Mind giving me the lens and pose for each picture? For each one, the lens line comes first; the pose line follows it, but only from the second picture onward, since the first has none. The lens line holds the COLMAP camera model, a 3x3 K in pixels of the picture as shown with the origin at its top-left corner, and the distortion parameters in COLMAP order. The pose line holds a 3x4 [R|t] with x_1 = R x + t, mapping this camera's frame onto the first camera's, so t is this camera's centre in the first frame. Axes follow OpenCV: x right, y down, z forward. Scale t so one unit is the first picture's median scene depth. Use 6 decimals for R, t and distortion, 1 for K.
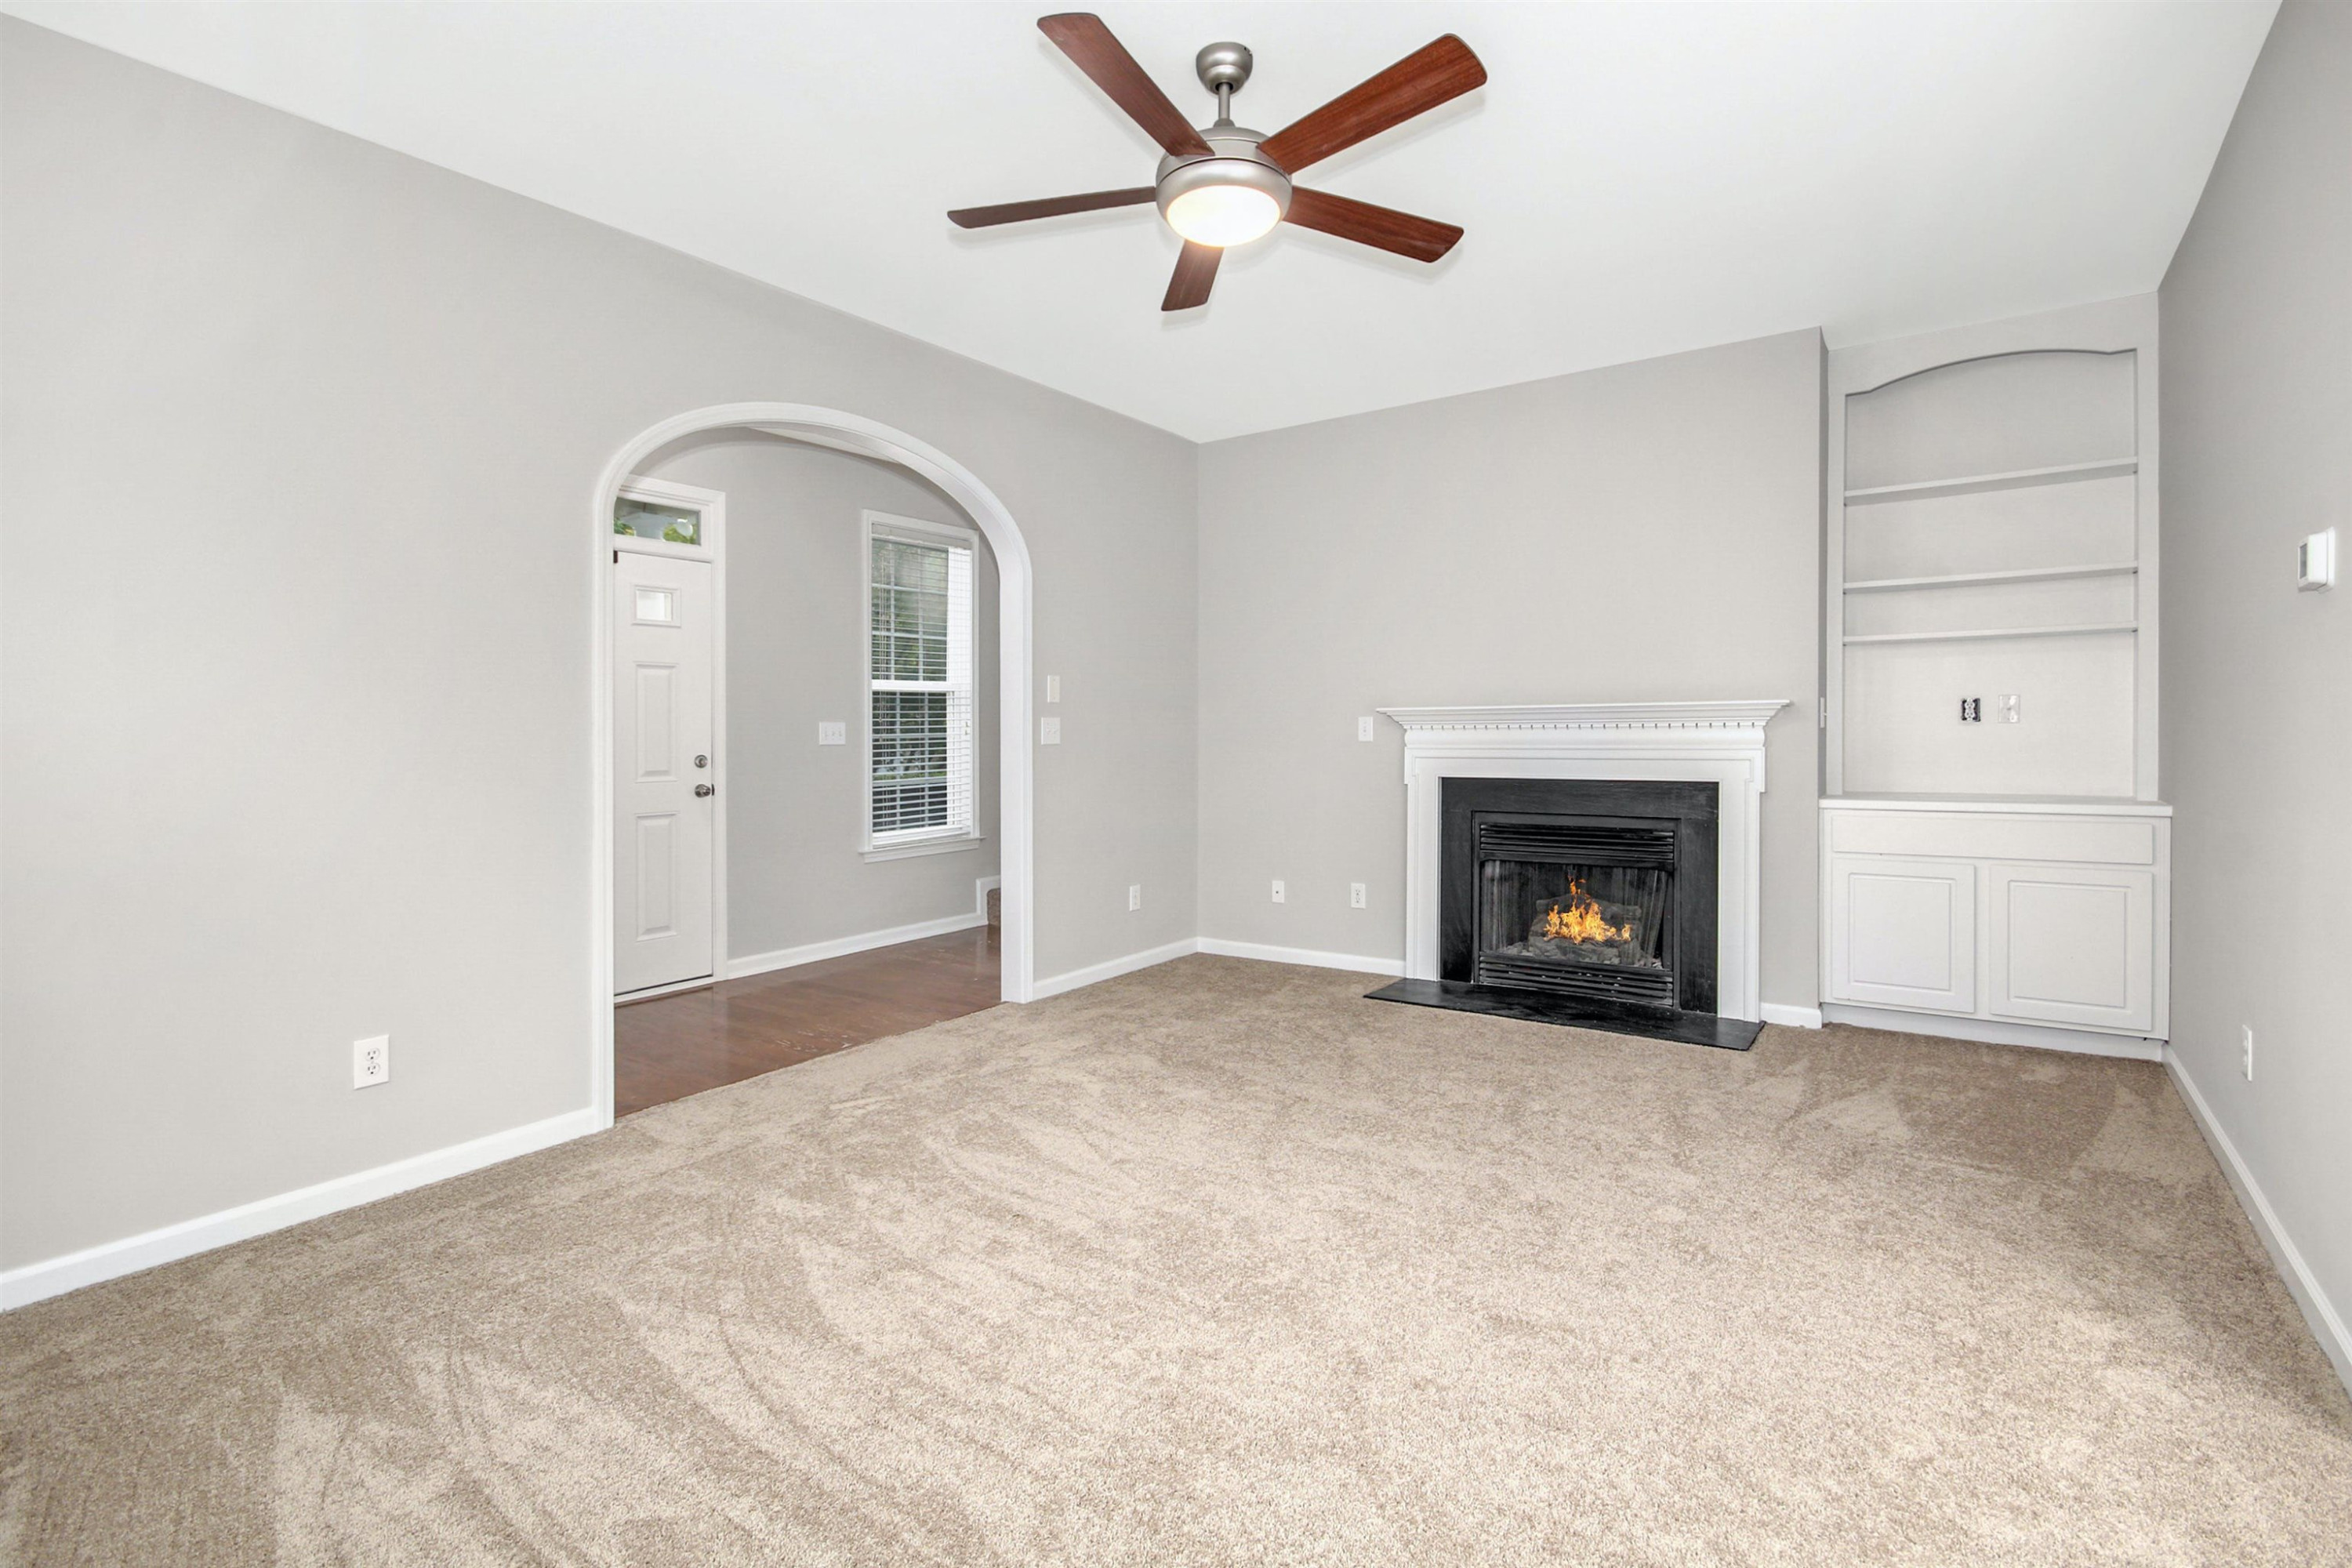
lens RADIAL K [[1109.4, 0, 1142.4], [0, 1109.4, 722.5], [0, 0, 1]] dist [0.010121, -0.005468]
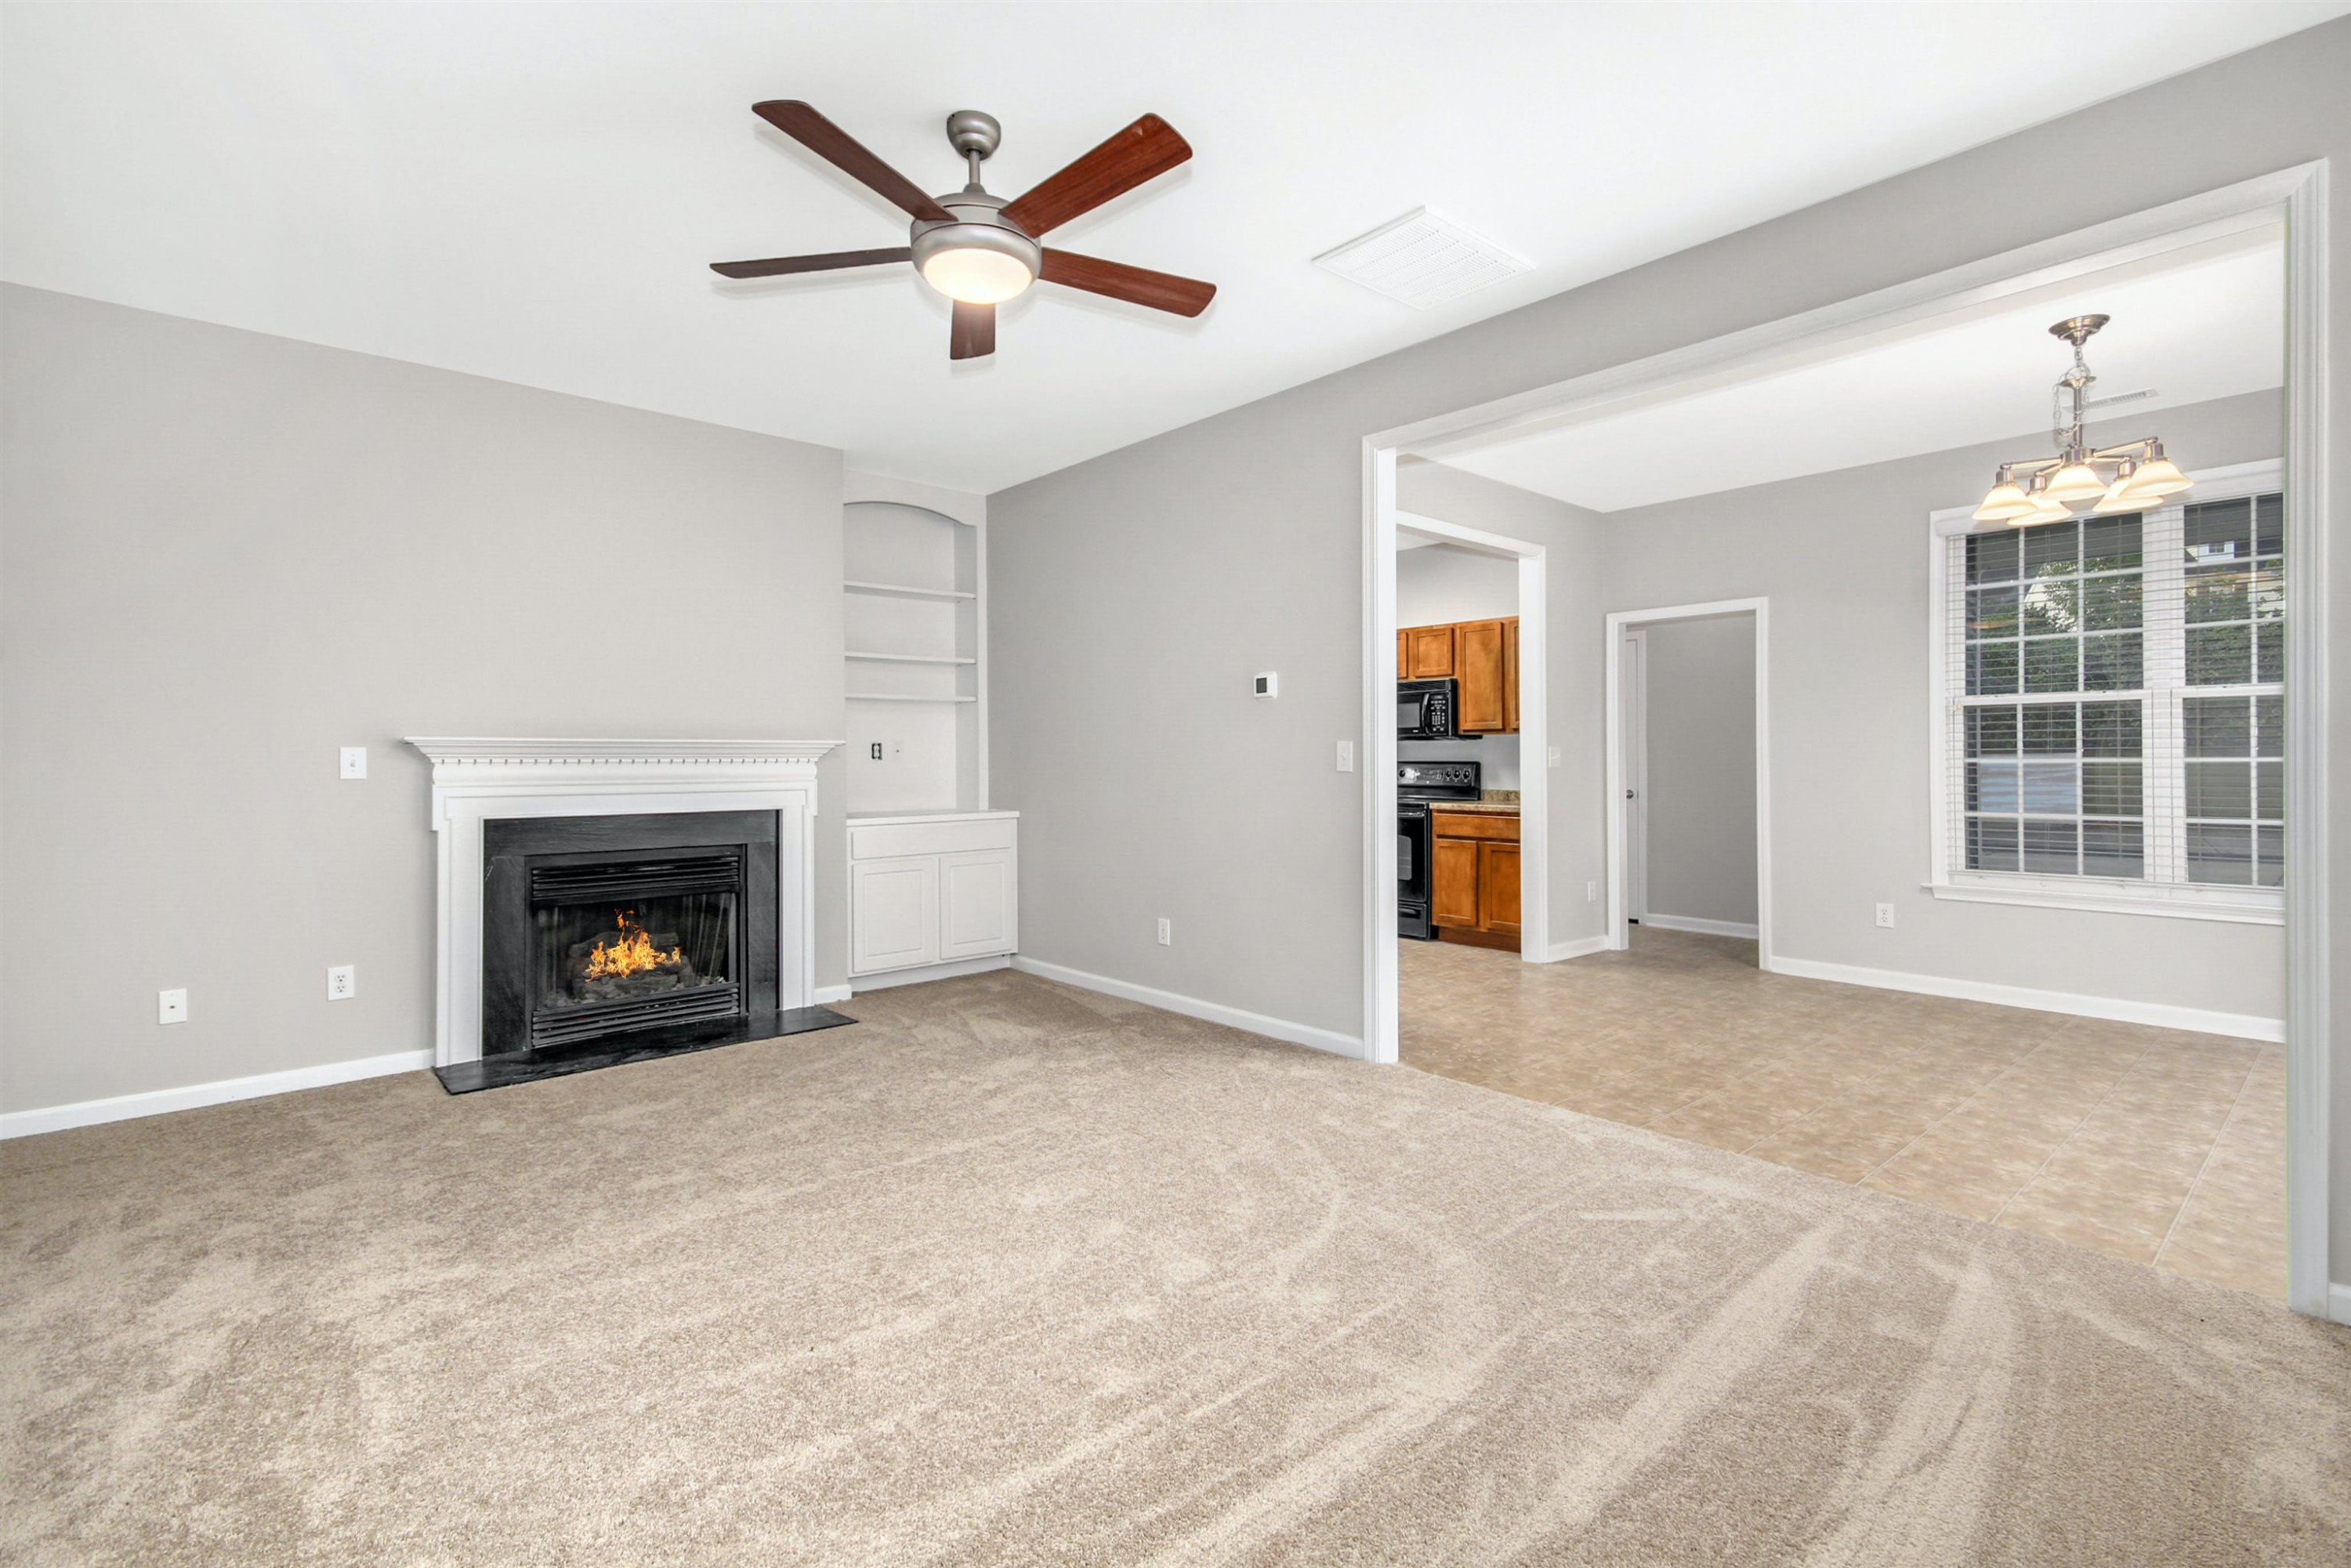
lens RADIAL K [[1108.9, 0, 1172.0], [0, 1108.9, 750.6], [0, 0, 1]] dist [0.010121, -0.005468]
pose [[0.210118, 0.014458, 0.977569, -0.477259], [-0.006929, 0.999888, -0.013299, 0.003925], [-0.977652, -0.003980, 0.210194, 0.311605]]
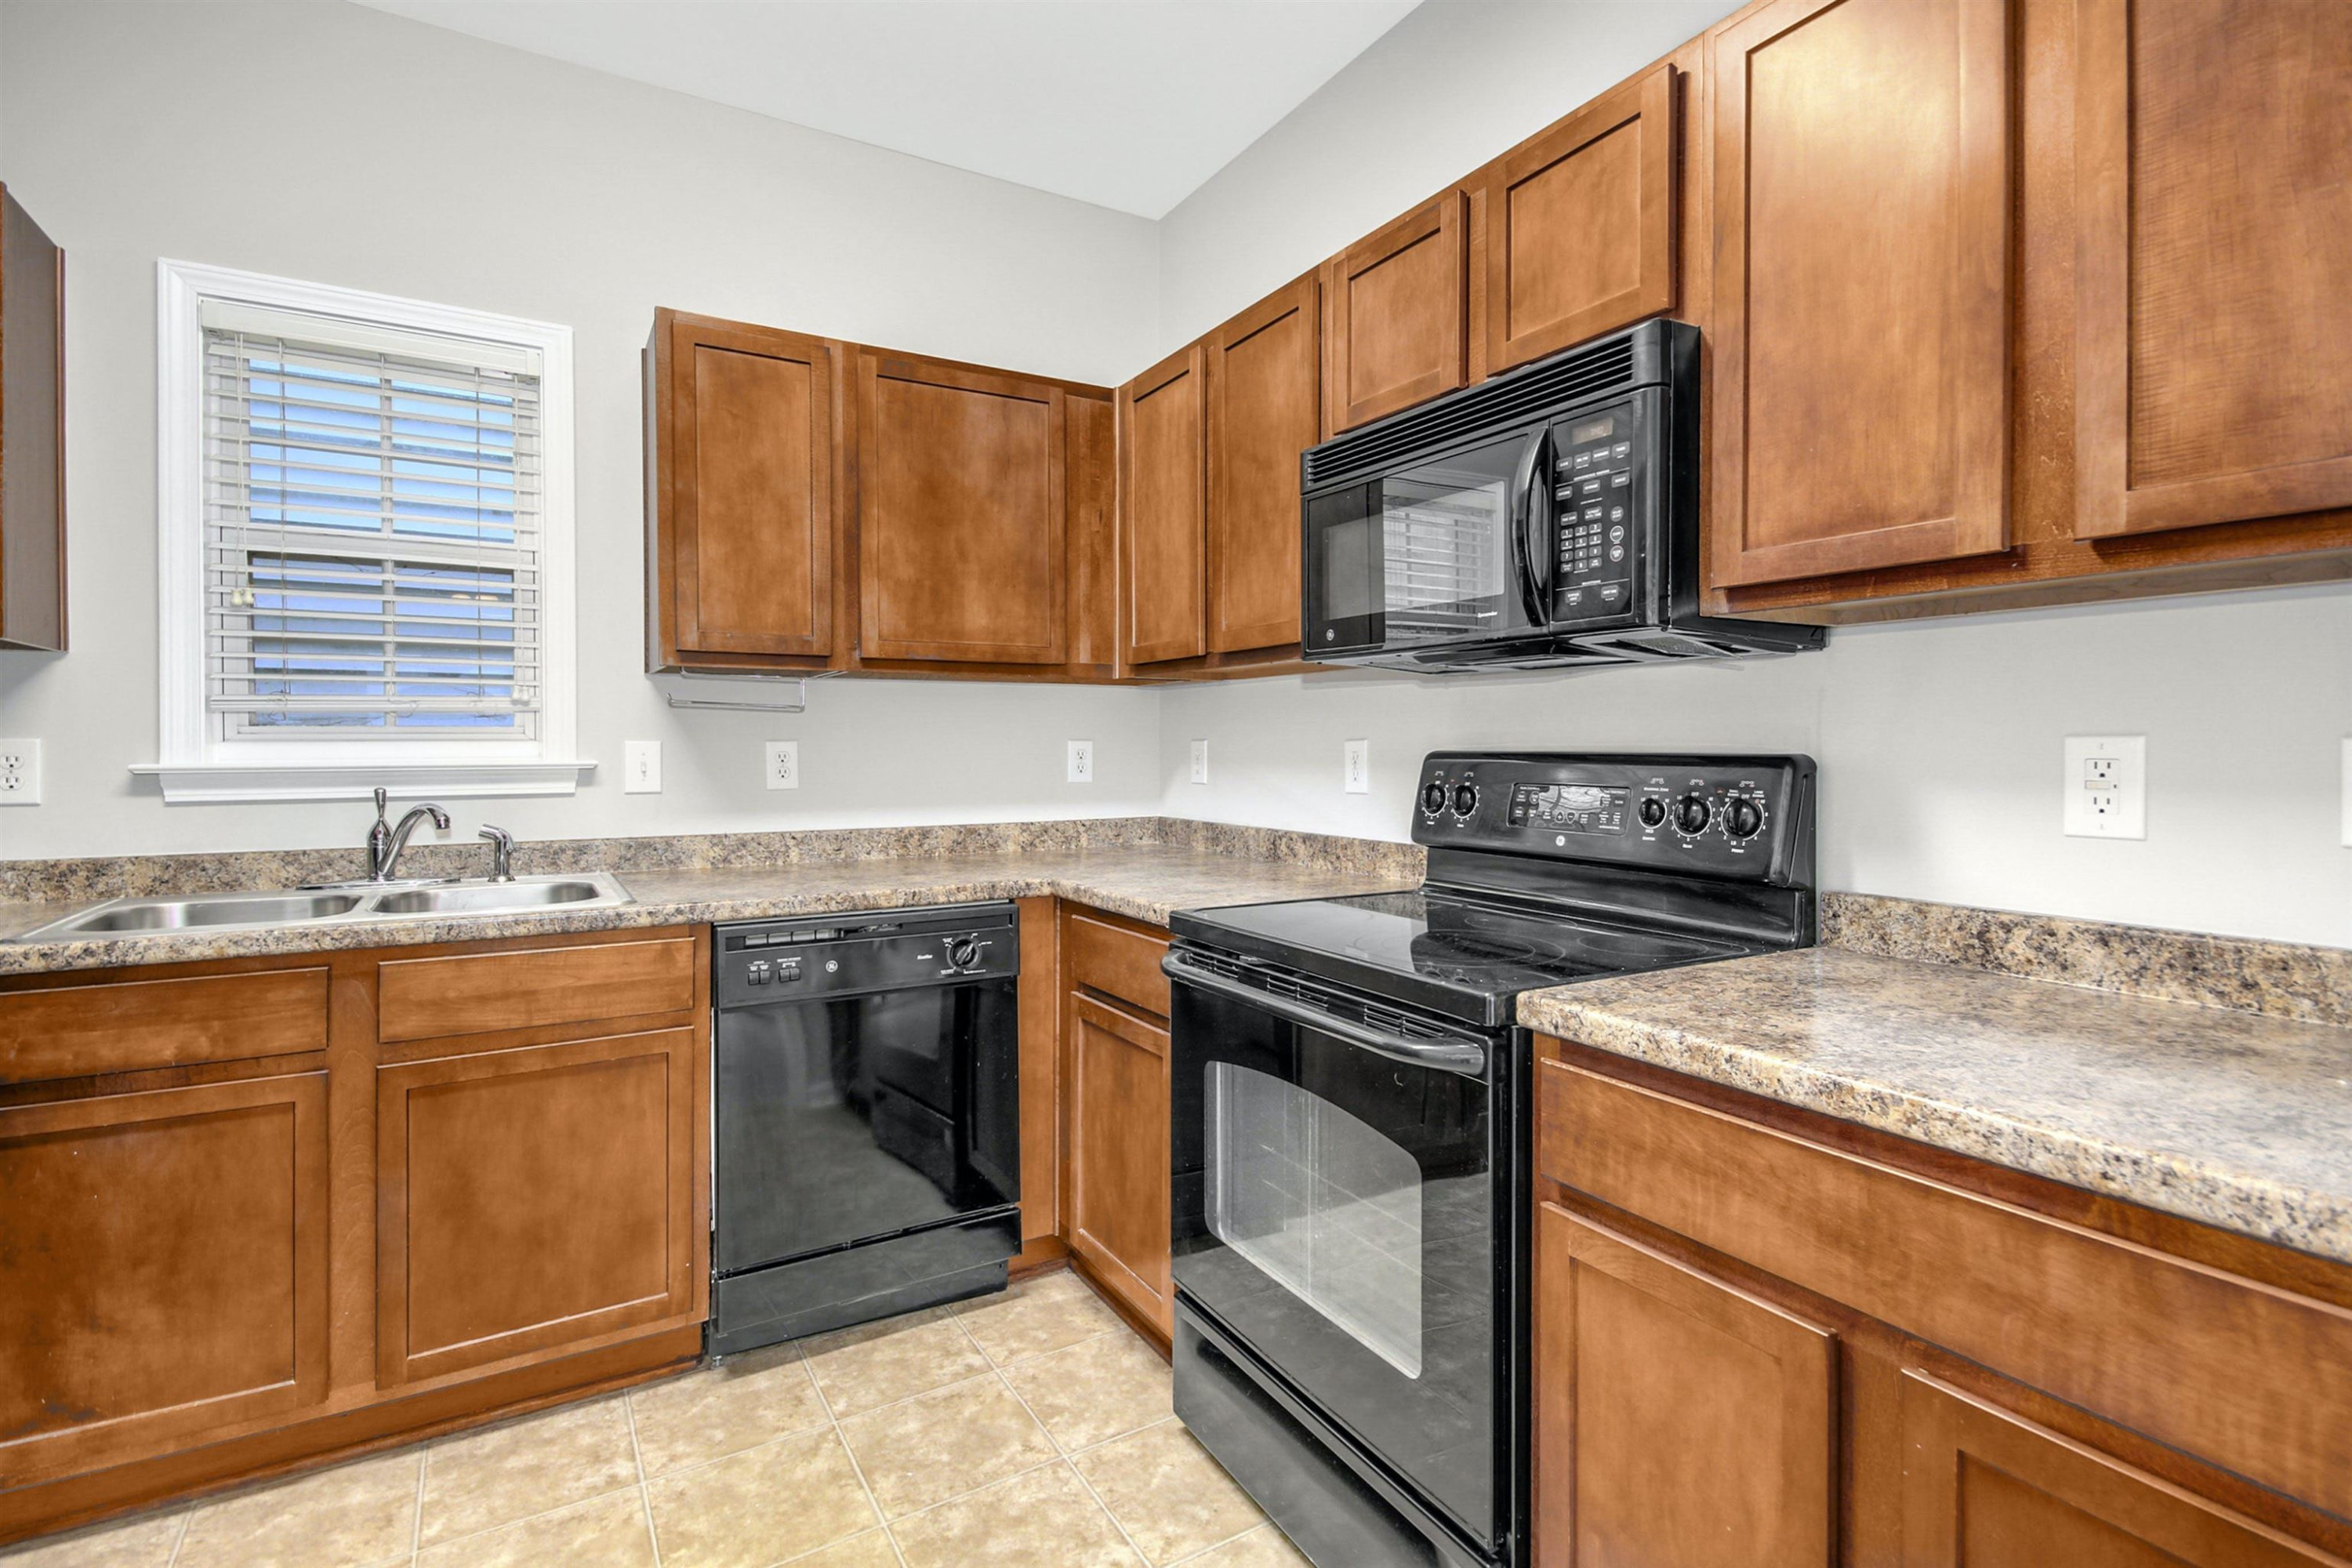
lens RADIAL K [[1109.4, 0, 1207.8], [0, 1109.4, 735.5], [0, 0, 1]] dist [0.010121, -0.005468]
pose [[0.373297, 0.013297, 0.927617, 0.739011], [-0.010946, 0.999891, -0.009928, -0.004218], [-0.927647, -0.006448, 0.373402, 0.260036]]
